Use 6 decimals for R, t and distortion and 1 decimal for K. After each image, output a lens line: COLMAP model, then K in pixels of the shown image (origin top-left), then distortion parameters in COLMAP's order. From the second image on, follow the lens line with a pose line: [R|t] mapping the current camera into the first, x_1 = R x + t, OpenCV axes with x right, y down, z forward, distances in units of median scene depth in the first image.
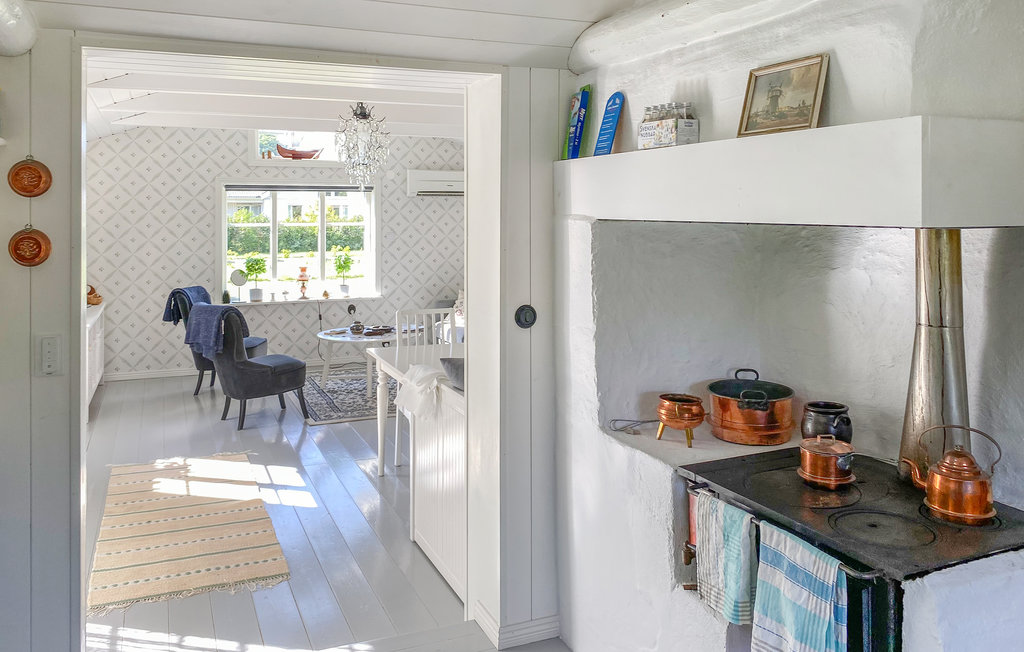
lens RADIAL K [[794.9, 0, 521.1], [0, 794.9, 256.7], [0, 0, 1]] dist [0.039138, -0.057006]
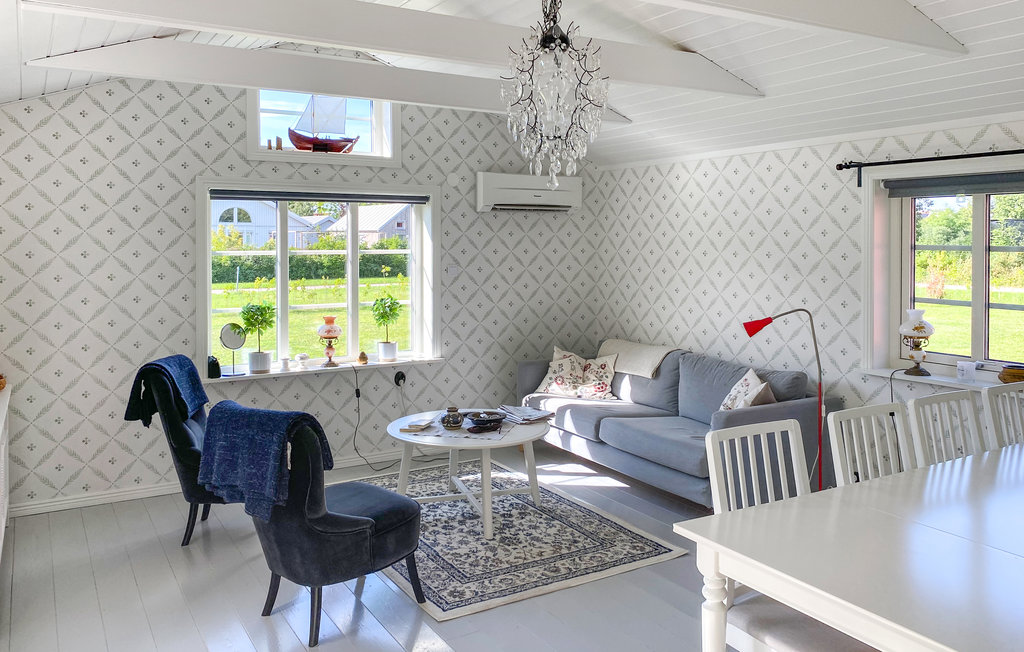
lens RADIAL K [[794.9, 0, 539.1], [0, 794.9, 291.2], [0, 0, 1]] dist [0.039138, -0.057006]
pose [[0.990136, -0.008206, 0.139870, -0.199375], [0.007165, 0.999943, 0.007947, -0.012719], [-0.139927, -0.006867, 0.990138, 0.334395]]
